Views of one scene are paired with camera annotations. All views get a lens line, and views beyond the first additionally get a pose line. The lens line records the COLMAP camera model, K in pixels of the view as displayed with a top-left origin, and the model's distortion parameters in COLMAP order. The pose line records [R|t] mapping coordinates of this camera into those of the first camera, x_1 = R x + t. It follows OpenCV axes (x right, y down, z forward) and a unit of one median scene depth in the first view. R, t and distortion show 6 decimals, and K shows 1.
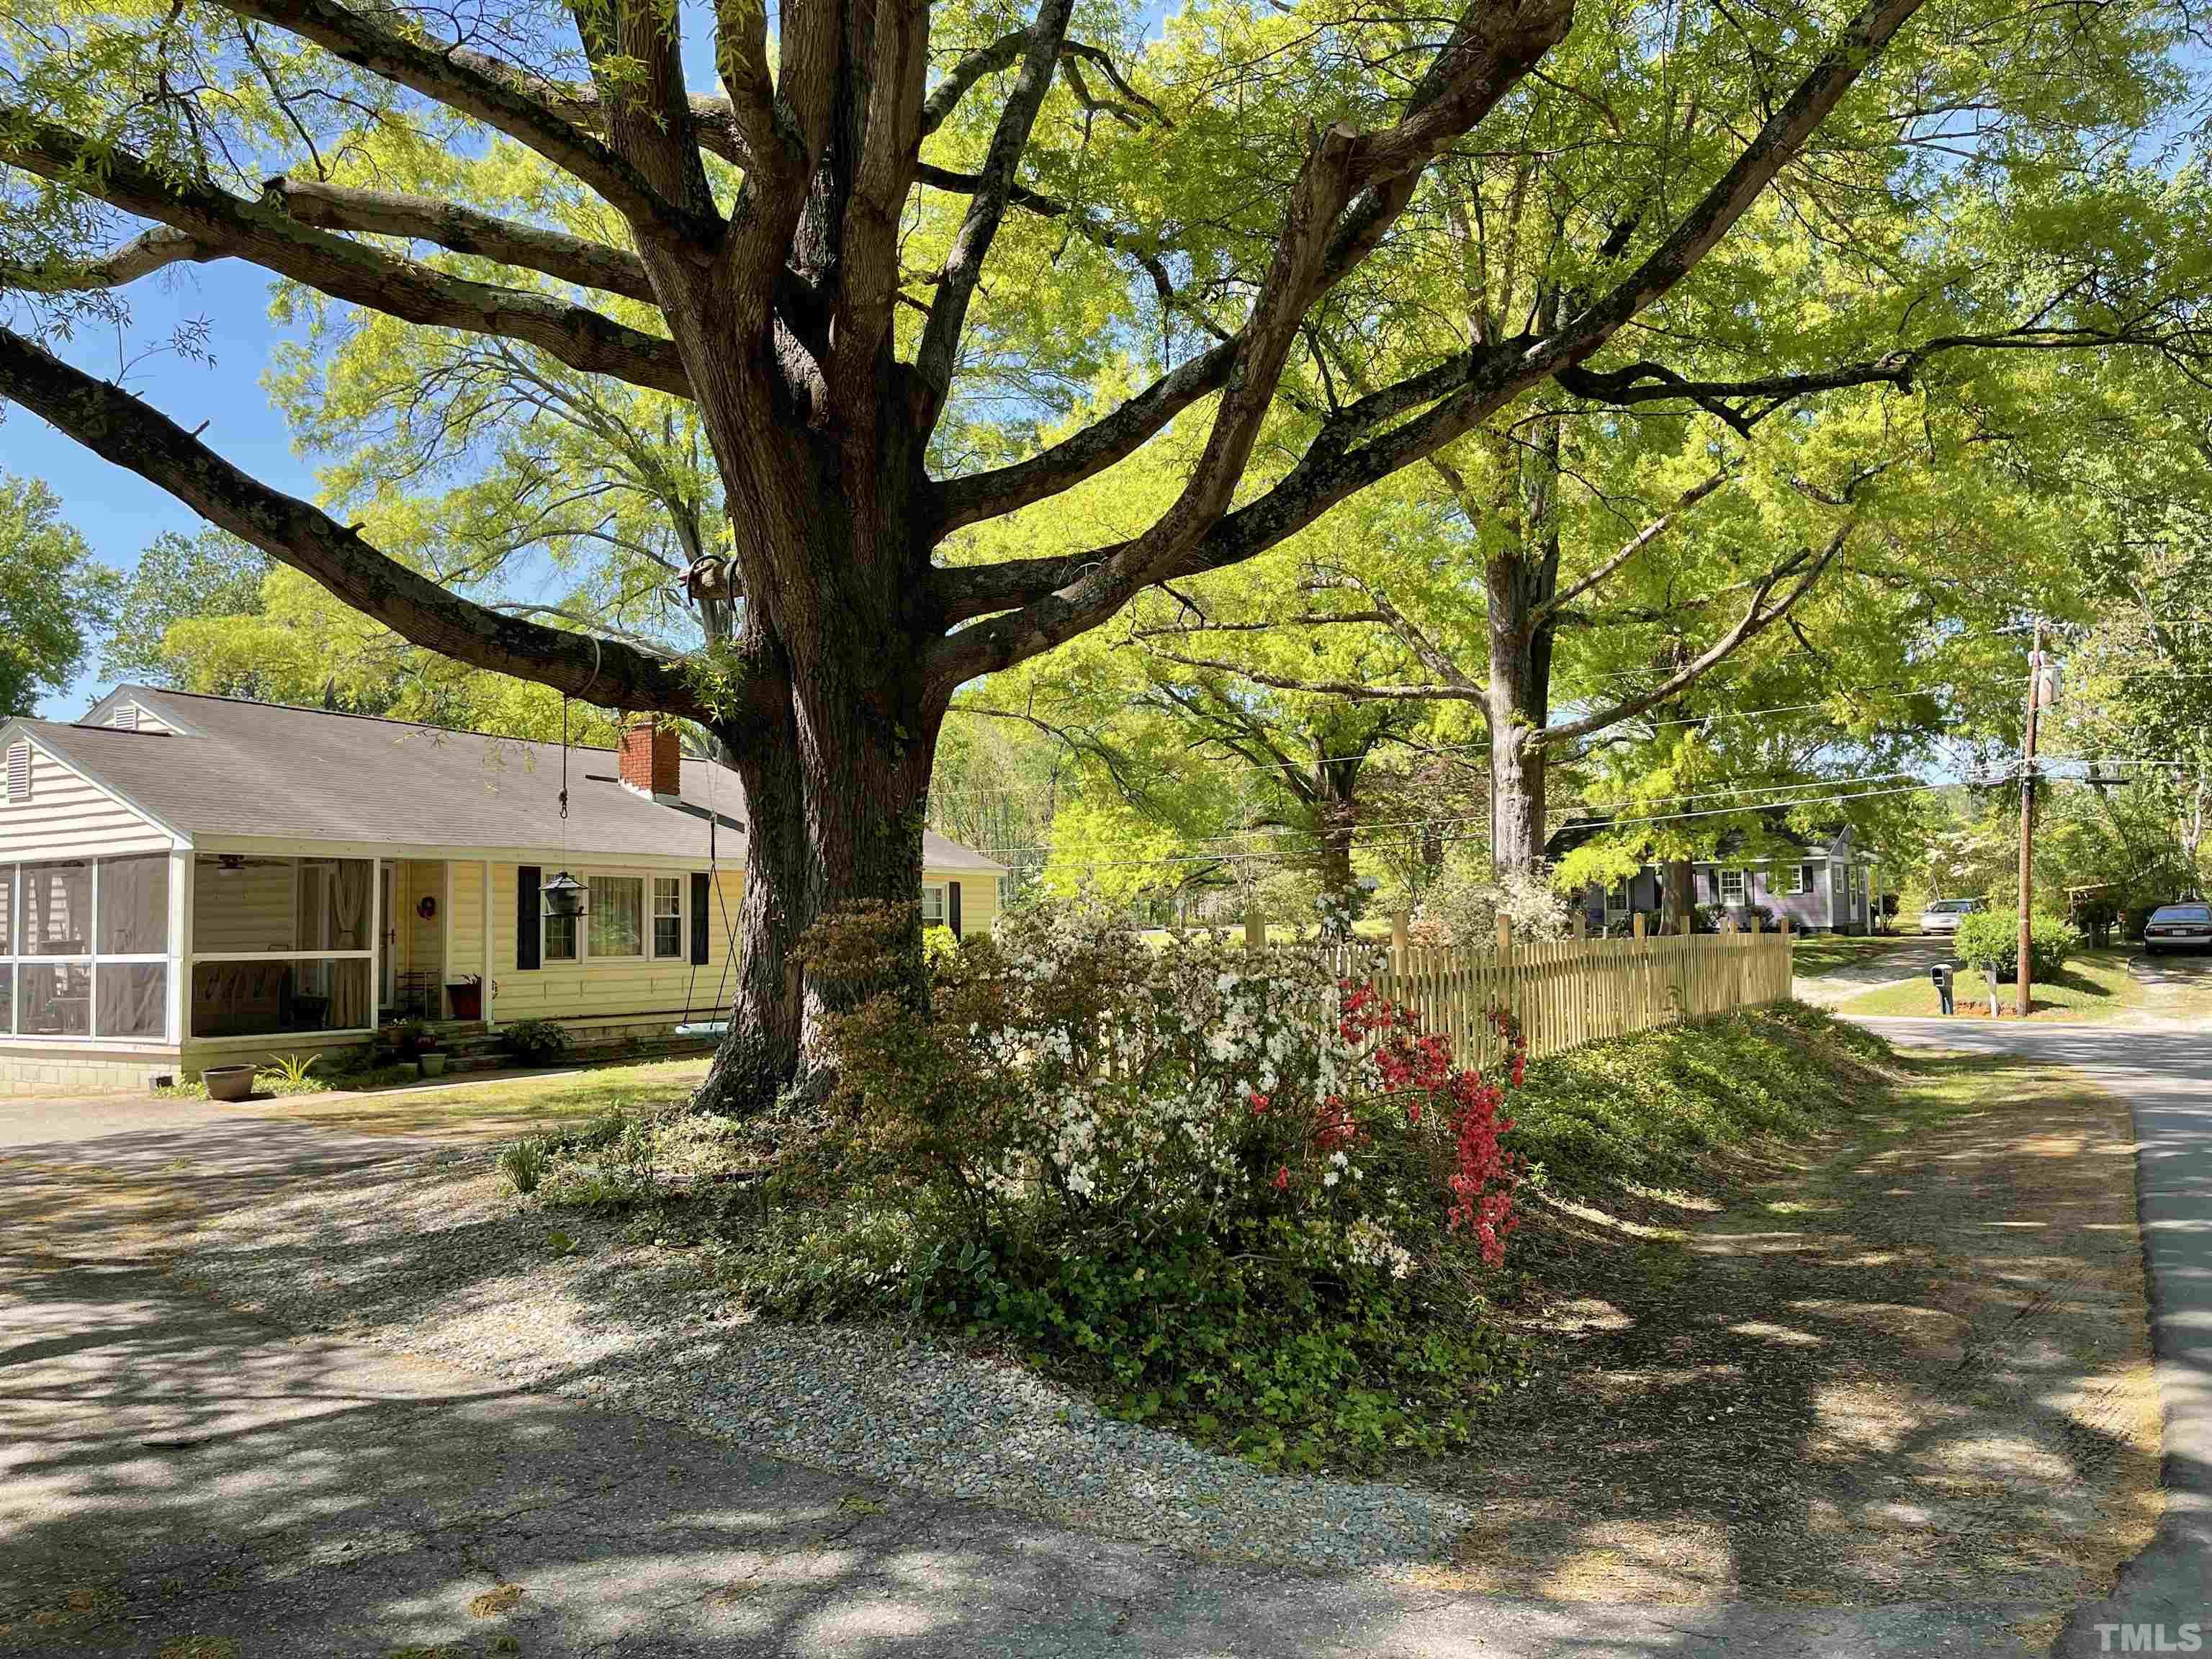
lens RADIAL K [[1675.1, 0, 1117.9], [0, 1675.1, 833.4], [0, 0, 1]] dist [0.078057, -0.110439]
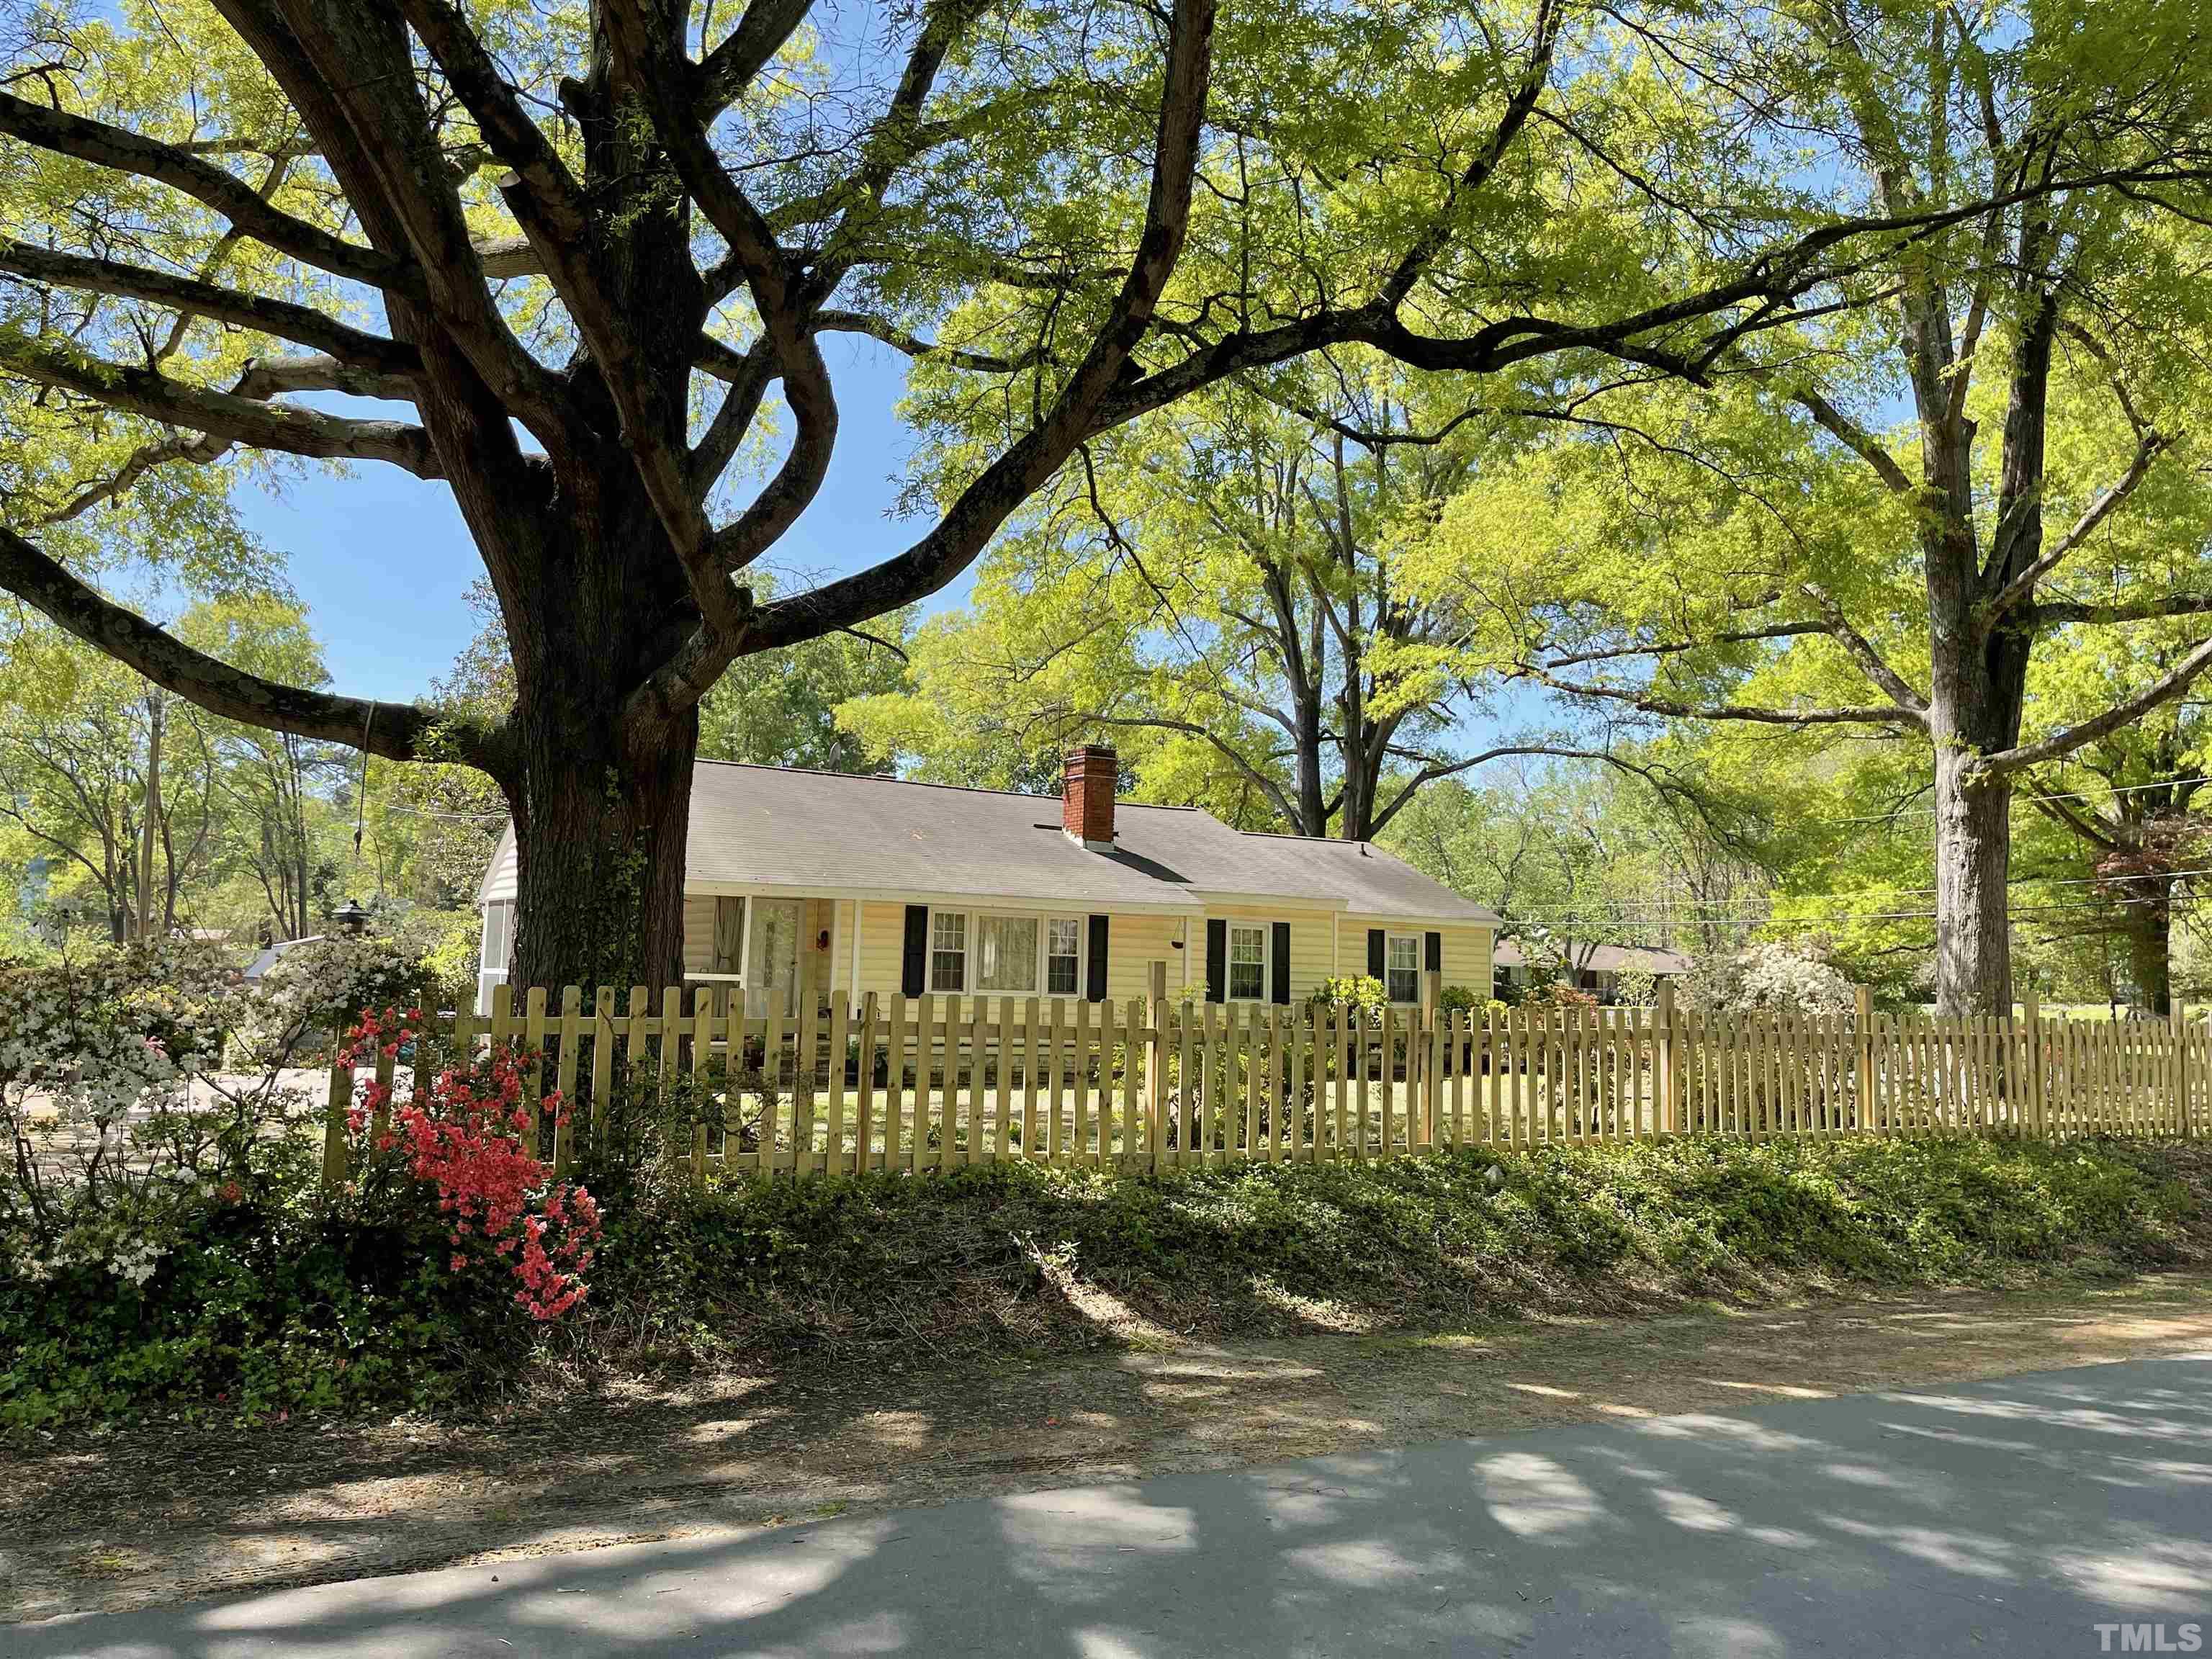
lens RADIAL K [[1677.2, 0, 1096.5], [0, 1677.2, 804.4], [0, 0, 1]] dist [0.083159, -0.111072]
pose [[0.862994, -0.015810, -0.504967, 0.315000], [-0.008554, 0.998910, -0.045895, 0.002515], [0.505142, 0.043926, 0.861918, 0.102862]]
